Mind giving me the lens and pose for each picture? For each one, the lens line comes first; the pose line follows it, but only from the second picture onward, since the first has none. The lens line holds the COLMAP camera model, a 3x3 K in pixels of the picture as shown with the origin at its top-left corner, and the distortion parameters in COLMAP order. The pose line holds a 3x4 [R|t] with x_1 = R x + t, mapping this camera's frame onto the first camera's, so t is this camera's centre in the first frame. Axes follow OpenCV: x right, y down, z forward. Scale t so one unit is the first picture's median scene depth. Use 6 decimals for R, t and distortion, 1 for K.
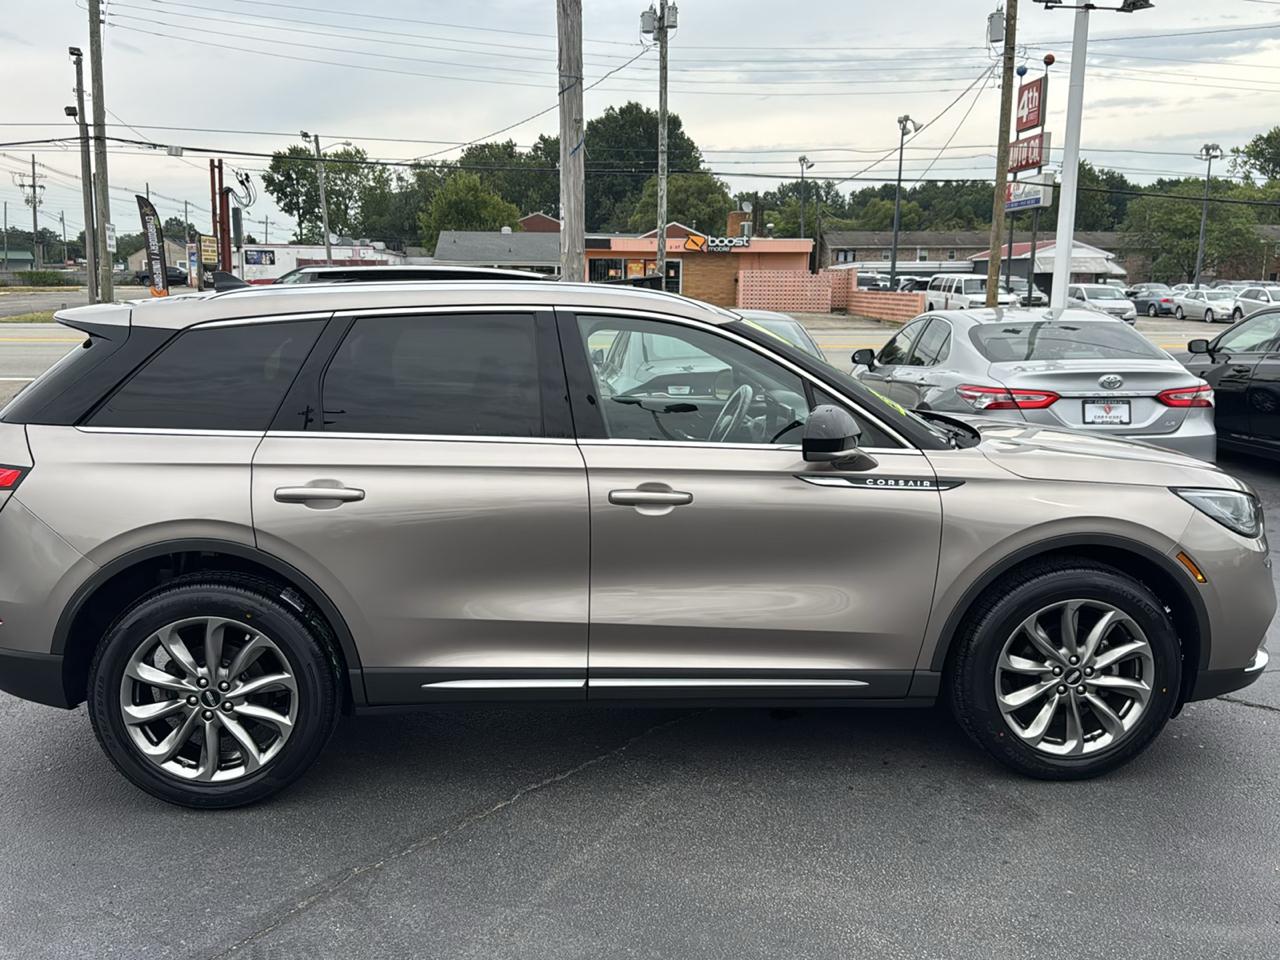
lens RADIAL K [[1137.0, 0, 643.2], [0, 1137.0, 485.8], [0, 0, 1]] dist [0.165852, -0.314771]
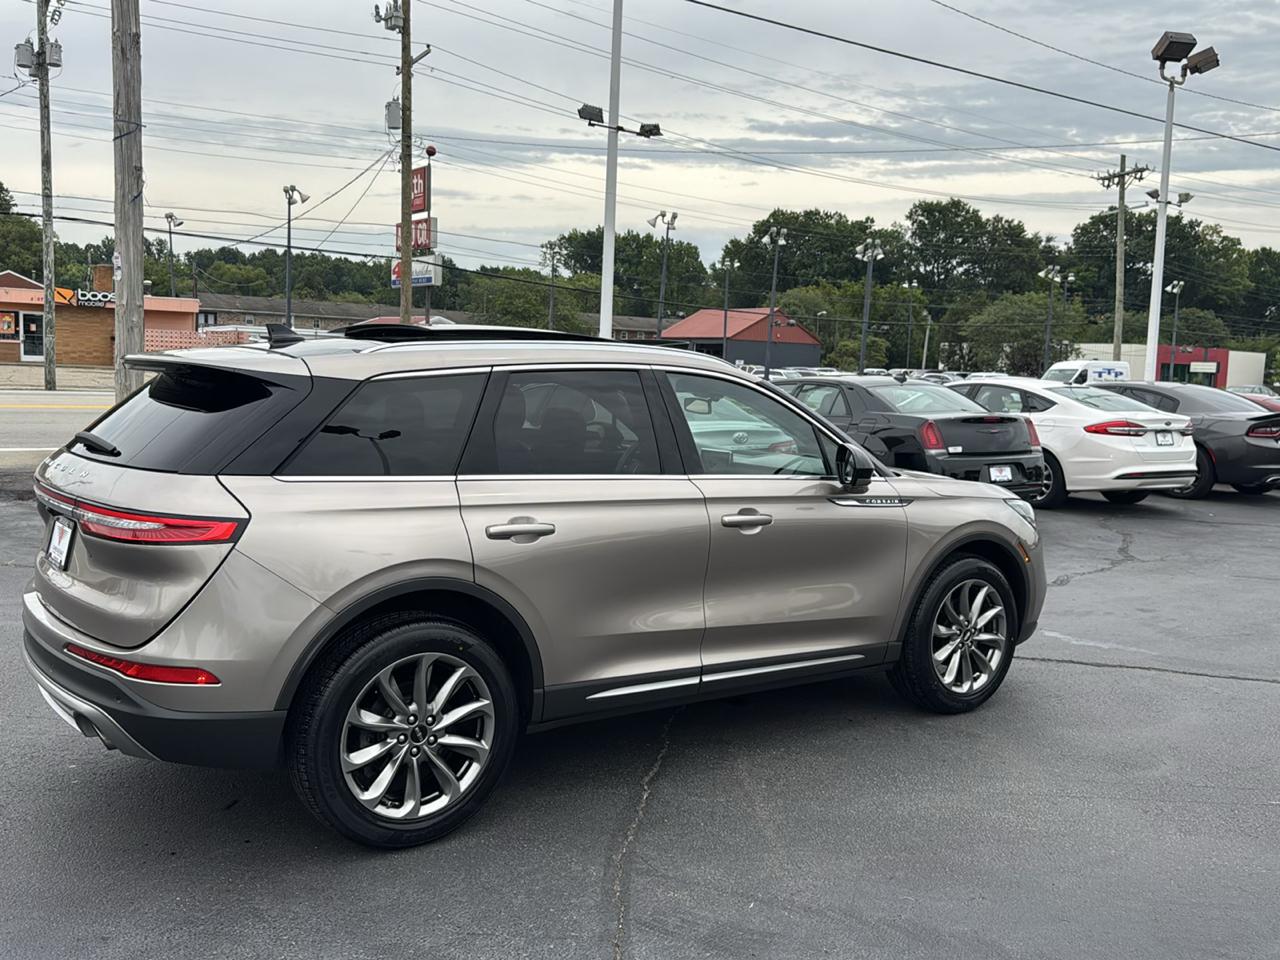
lens RADIAL K [[1137.0, 0, 643.2], [0, 1137.0, 485.8], [0, 0, 1]] dist [0.165852, -0.314771]
pose [[0.848699, -0.031639, 0.527930, -0.685770], [0.062316, 0.997238, -0.040415, 0.014909], [-0.525193, 0.067199, 0.848326, 0.006779]]
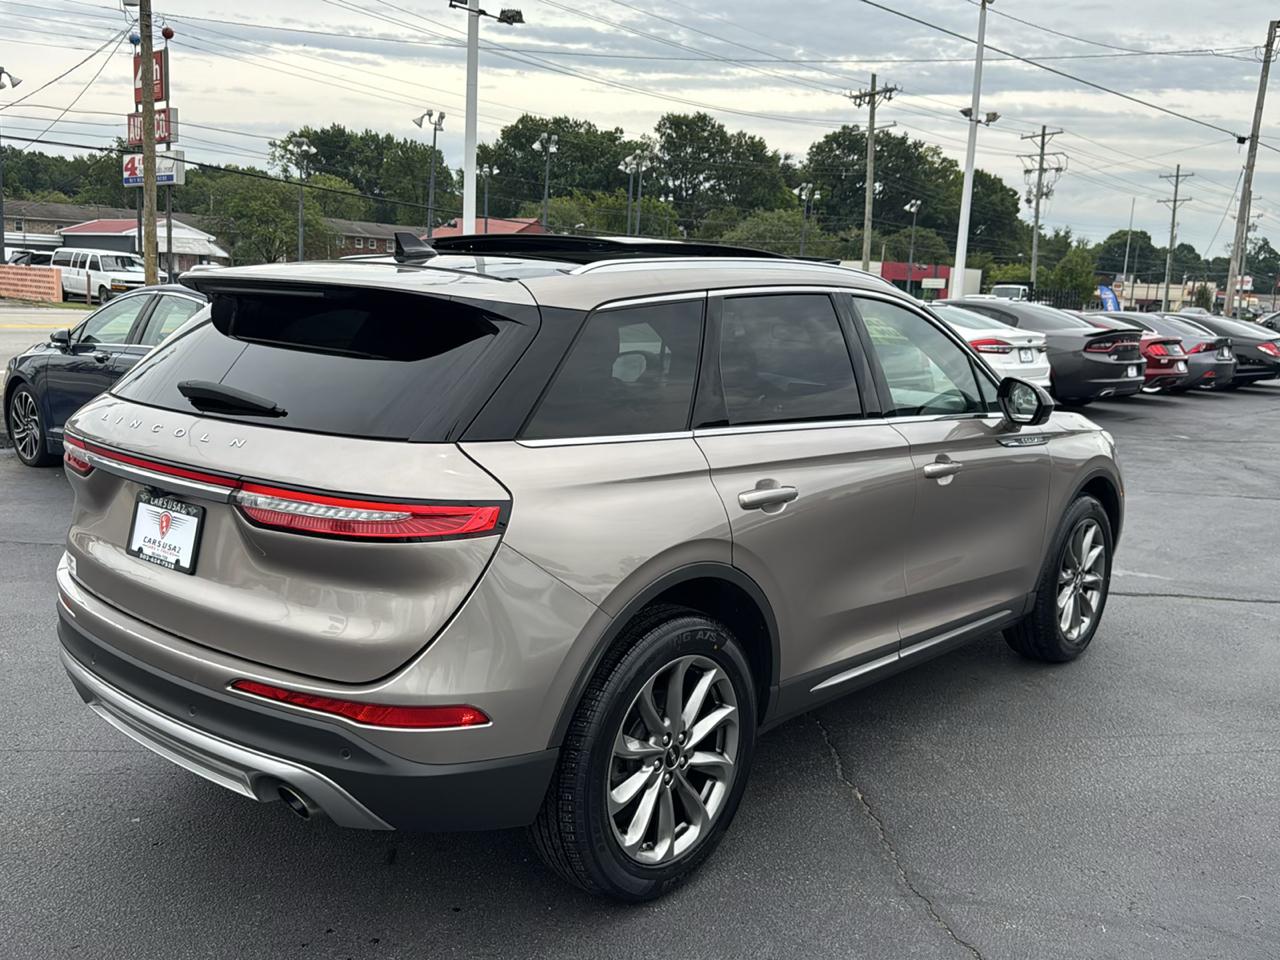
lens RADIAL K [[1137.0, 0, 643.2], [0, 1137.0, 485.8], [0, 0, 1]] dist [0.165852, -0.314771]
pose [[0.712511, -0.096964, 0.694929, -0.871855], [0.086362, 0.994994, 0.050285, -0.048501], [-0.696326, 0.024187, 0.717318, 0.391152]]
